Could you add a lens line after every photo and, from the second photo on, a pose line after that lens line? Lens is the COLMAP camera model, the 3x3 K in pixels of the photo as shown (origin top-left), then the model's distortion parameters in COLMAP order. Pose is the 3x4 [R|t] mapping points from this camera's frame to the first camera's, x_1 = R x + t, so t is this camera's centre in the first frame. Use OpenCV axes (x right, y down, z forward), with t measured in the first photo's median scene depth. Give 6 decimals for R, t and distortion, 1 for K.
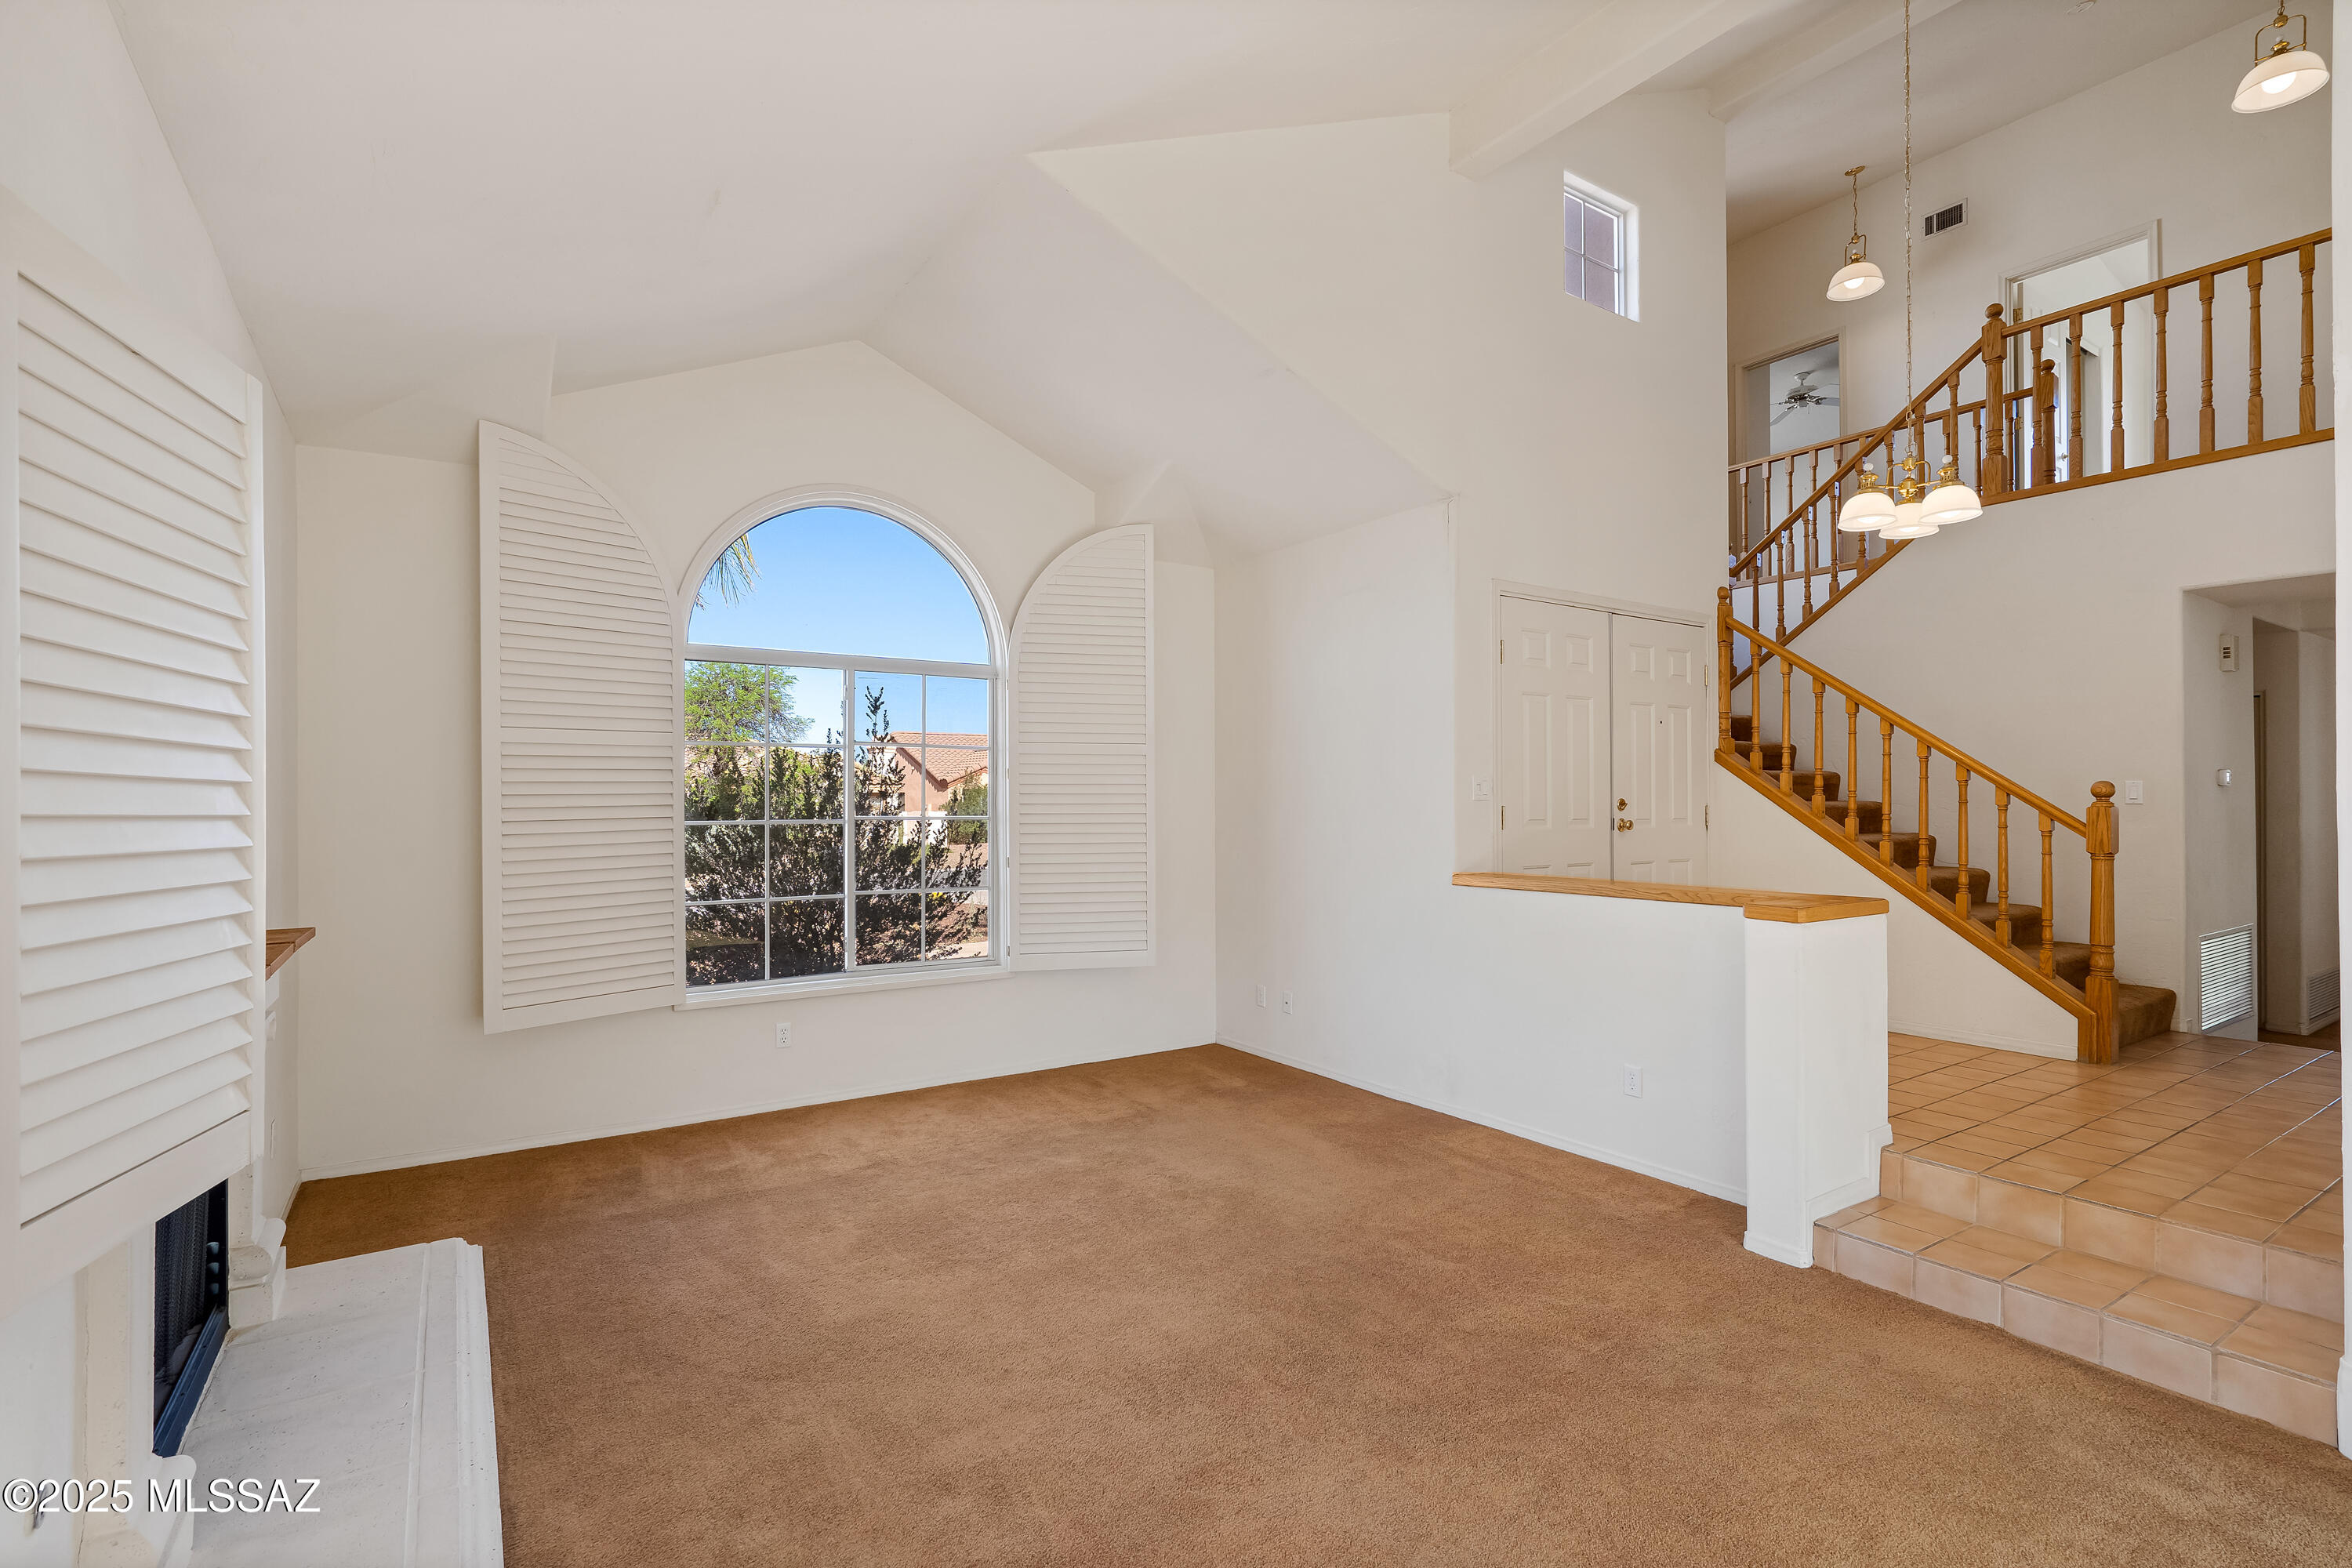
lens RADIAL K [[1090.3, 0, 1180.1], [0, 1090.3, 779.2], [0, 0, 1]] dist [-0.002303, 0.000555]
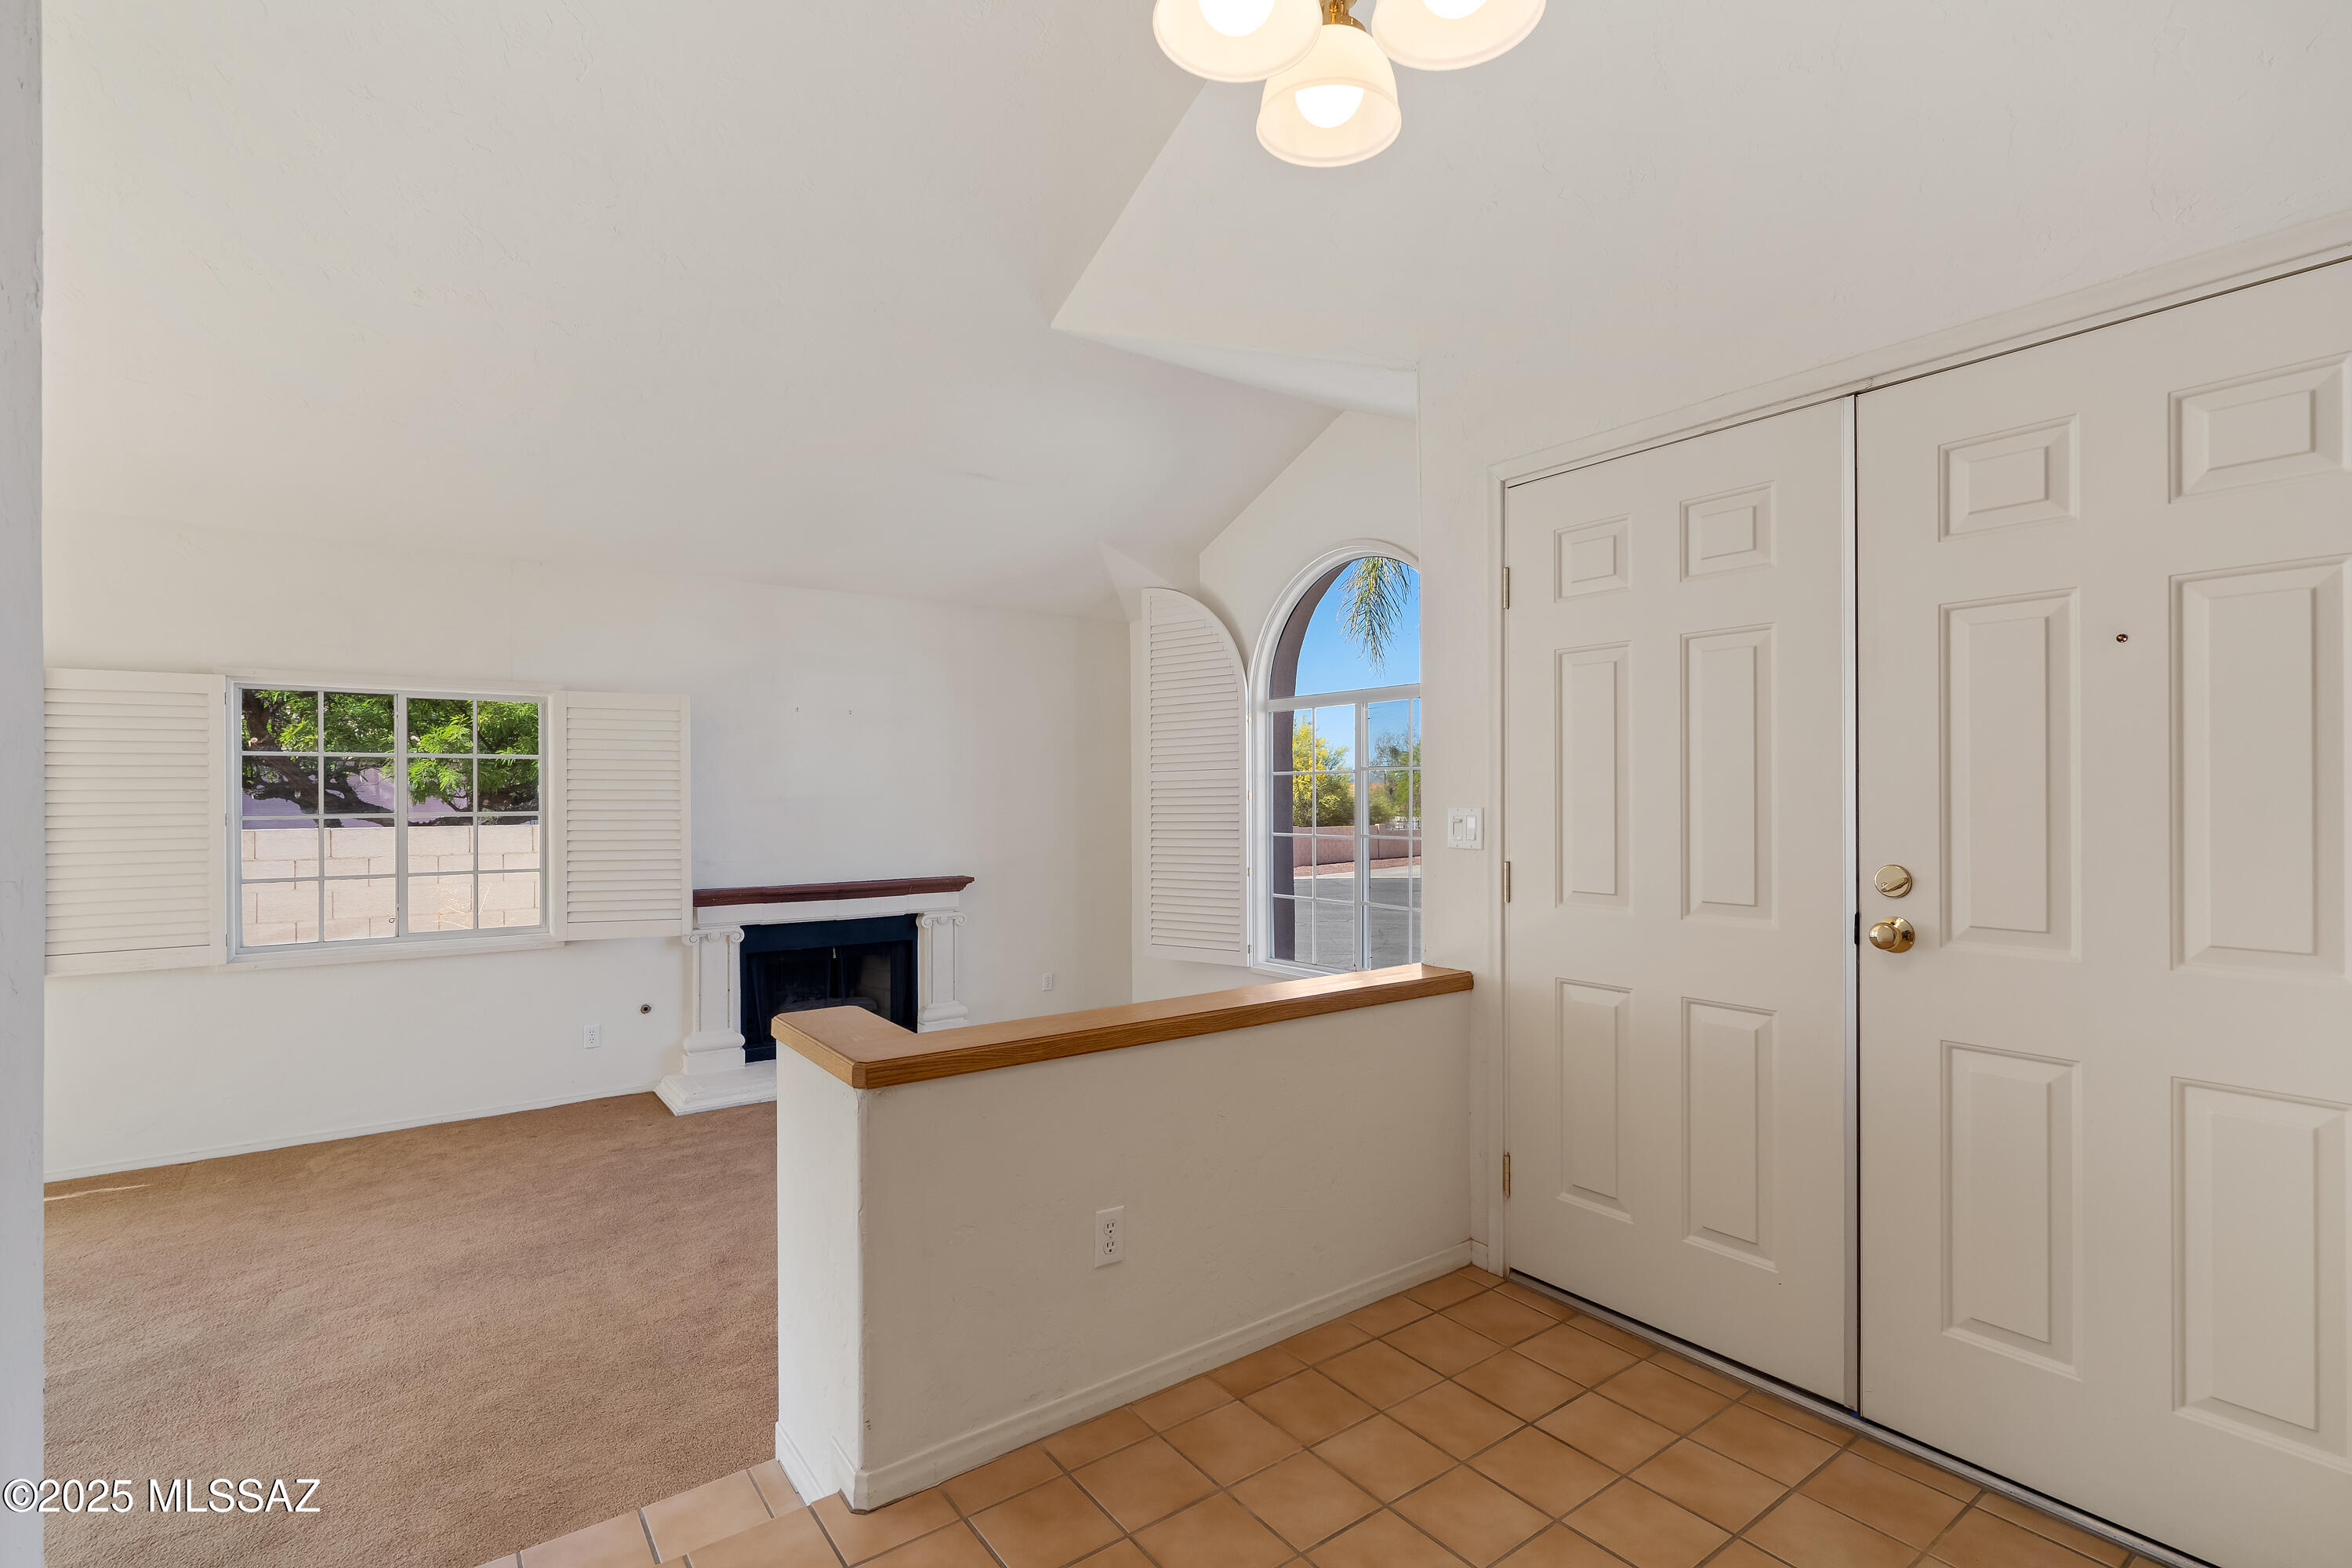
lens RADIAL K [[1078.3, 0, 1174.6], [0, 1078.3, 792.7], [0, 0, 1]] dist [0.000969, 0.000174]
pose [[0.046053, 0.000815, -0.998939, 0.818568], [0.023248, 0.999728, 0.001887, -0.016247], [0.998668, -0.023310, 0.046022, 0.781951]]
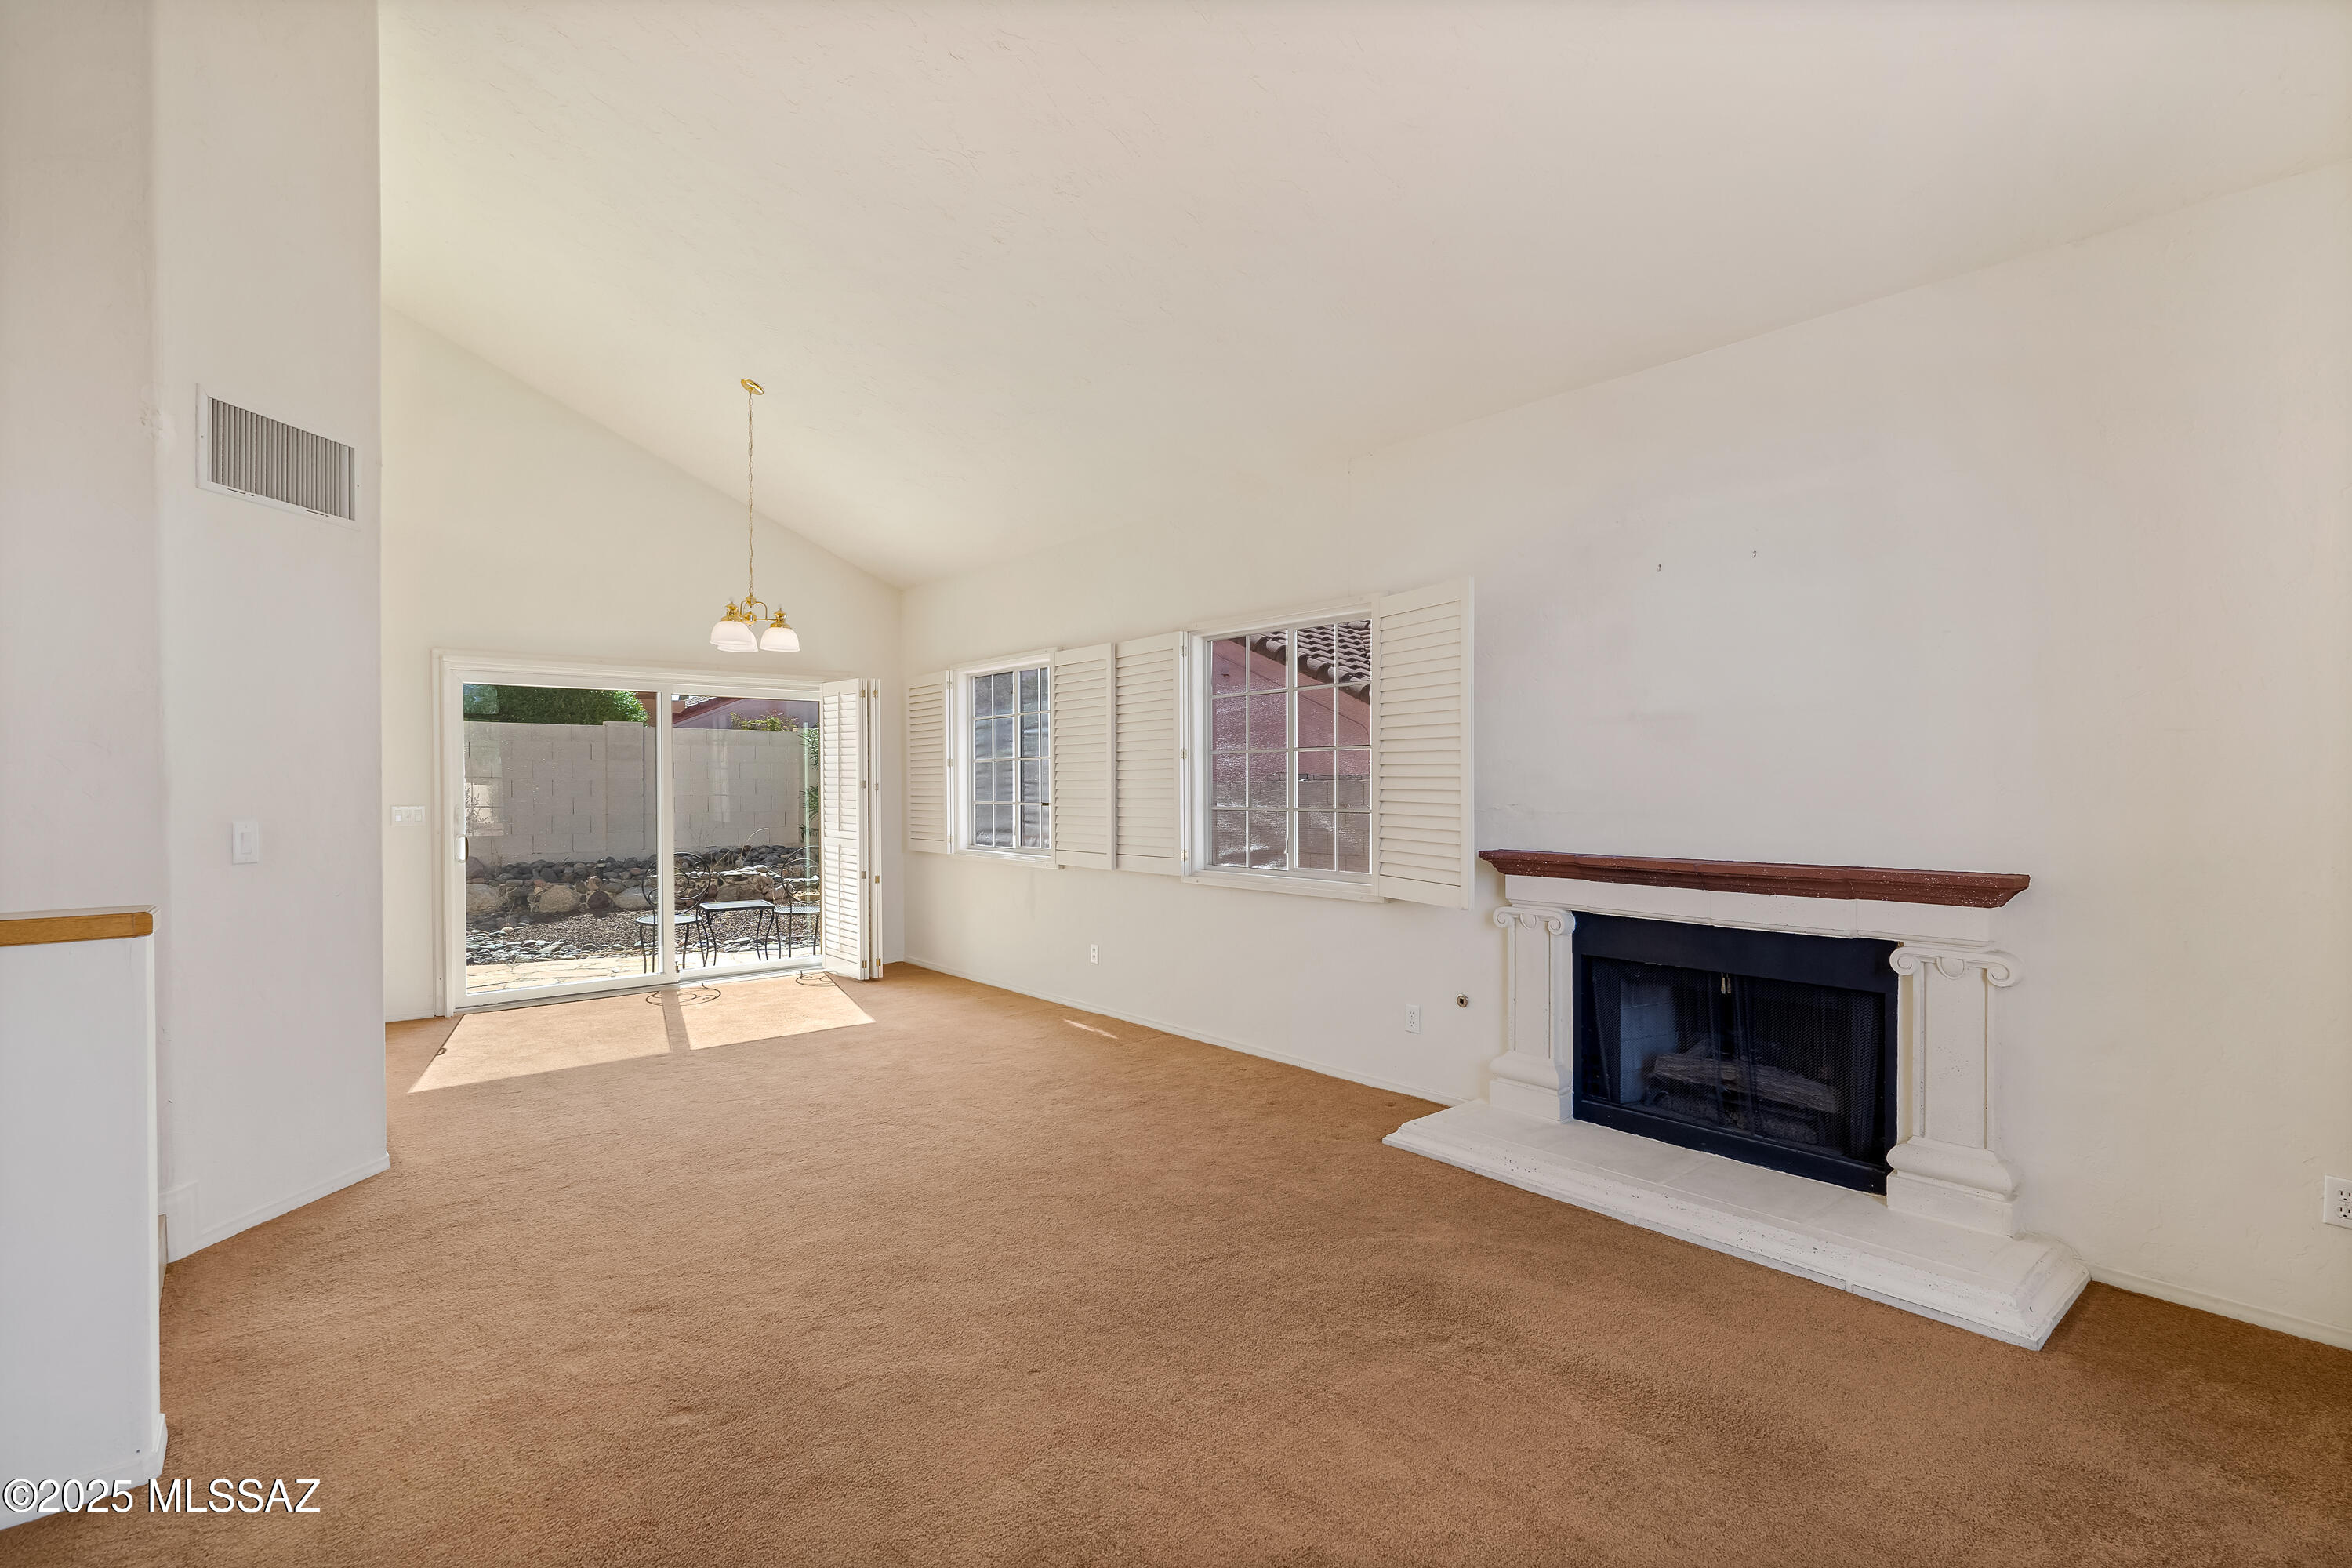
lens RADIAL K [[1094.3, 0, 1175.7], [0, 1094.3, 787.9], [0, 0, 1]] dist [-0.010999, 0.001202]
pose [[-0.993192, 0.008293, -0.116190, 0.012675], [0.010040, 0.999845, -0.014458, 0.039011], [0.116052, -0.015526, -0.993122, 1.103286]]
